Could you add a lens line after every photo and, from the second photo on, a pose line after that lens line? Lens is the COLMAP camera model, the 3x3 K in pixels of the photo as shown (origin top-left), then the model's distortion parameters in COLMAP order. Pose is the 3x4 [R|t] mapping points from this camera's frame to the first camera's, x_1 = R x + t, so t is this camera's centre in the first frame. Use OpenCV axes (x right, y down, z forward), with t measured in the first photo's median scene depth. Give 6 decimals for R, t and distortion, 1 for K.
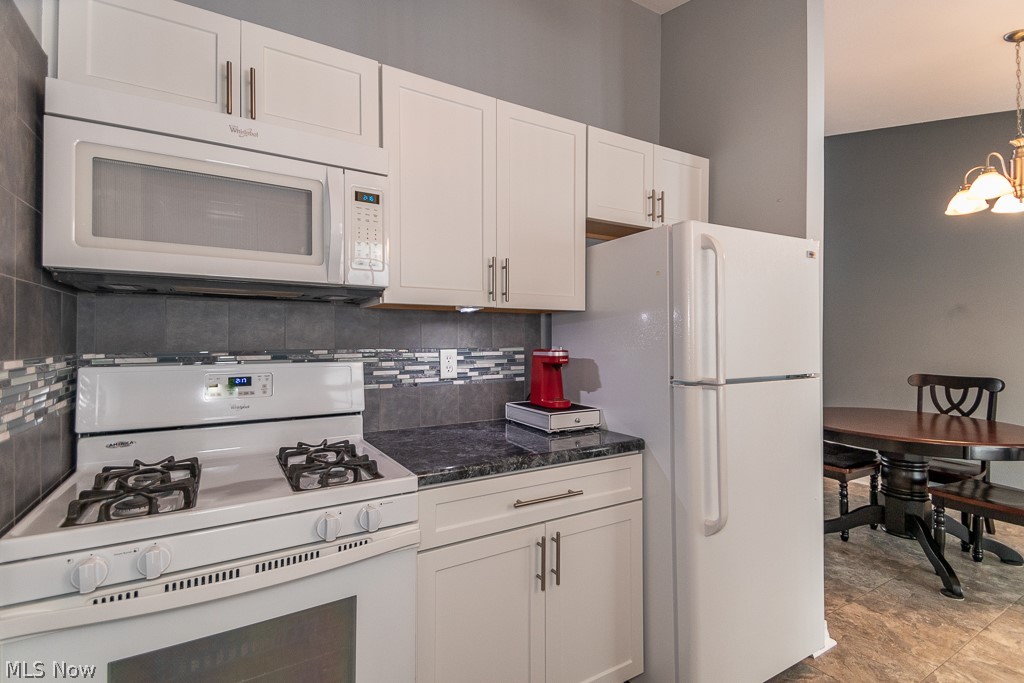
lens RADIAL K [[476.4, 0, 511.8], [0, 476.4, 350.3], [0, 0, 1]] dist [0.029468, -0.000224]
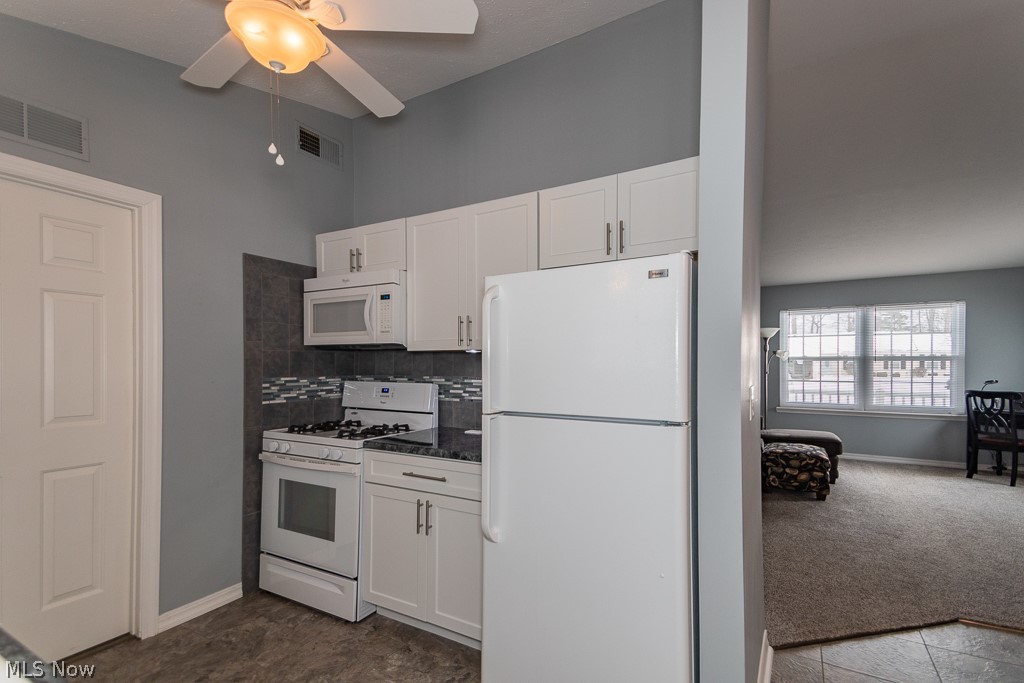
lens RADIAL K [[477.6, 0, 512.8], [0, 477.6, 365.3], [0, 0, 1]] dist [0.000050, -0.001249]
pose [[0.486086, 0.003487, -0.873904, 1.469325], [-0.020478, 0.999763, -0.007402, -0.038028], [0.873671, 0.021494, 0.486042, 0.474761]]
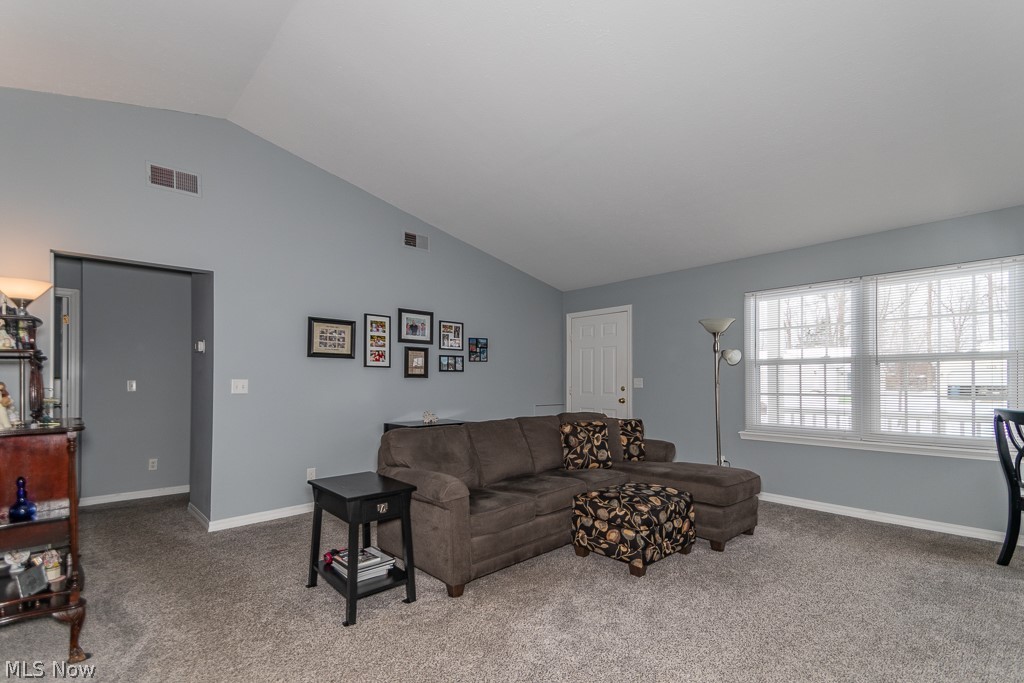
lens RADIAL K [[485.3, 0, 530.9], [0, 485.3, 383.3], [0, 0, 1]] dist [0.012620, -0.000419]
pose [[0.224616, 0.000626, -0.974447, 1.601372], [-0.018793, 0.999817, -0.003690, -0.010725], [0.974266, 0.019142, 0.224587, 2.671304]]
